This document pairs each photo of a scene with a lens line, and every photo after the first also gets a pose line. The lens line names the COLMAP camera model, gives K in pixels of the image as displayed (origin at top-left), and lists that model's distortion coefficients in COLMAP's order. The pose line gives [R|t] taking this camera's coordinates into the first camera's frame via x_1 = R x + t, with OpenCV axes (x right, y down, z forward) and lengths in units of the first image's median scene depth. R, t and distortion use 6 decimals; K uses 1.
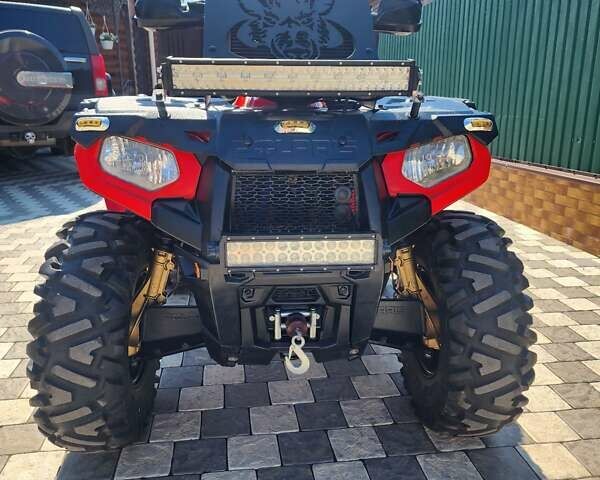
lens RADIAL K [[517.5, 0, 295.2], [0, 517.5, 238.0], [0, 0, 1]] dist [0.077998, -0.081459]
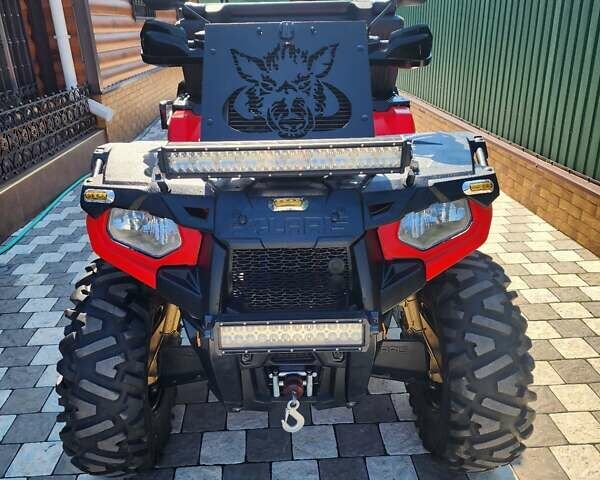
lens RADIAL K [[517.5, 0, 293.9], [0, 517.5, 244.1], [0, 0, 1]] dist [0.077998, -0.081459]
pose [[0.996575, 0.002862, -0.082648, 0.087753], [0.006435, 0.993687, 0.112003, -0.229438], [0.082447, -0.112151, 0.990265, -0.019226]]
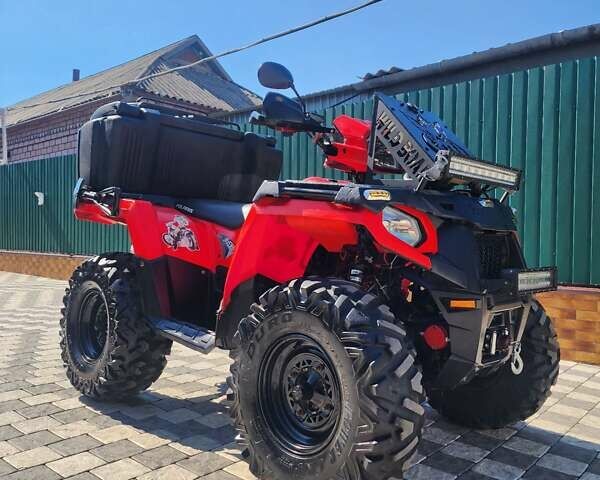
lens RADIAL K [[518.1, 0, 298.8], [0, 518.1, 246.6], [0, 0, 1]] dist [0.062364, -0.031010]
pose [[0.763665, 0.002977, 0.645606, -1.277889], [0.145161, 0.973593, -0.176196, 0.085854], [-0.629082, 0.228272, 0.743067, 0.227776]]
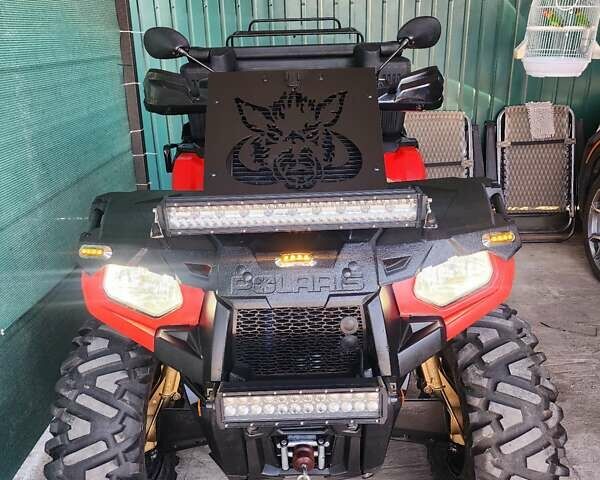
lens RADIAL K [[517.5, 0, 296.9], [0, 517.5, 241.7], [0, 0, 1]] dist [0.077998, -0.081459]
pose [[0.995812, -0.011987, -0.090640, 0.080425], [0.015986, 0.998924, 0.043526, -0.265864], [0.090021, -0.044792, 0.994932, 0.046159]]
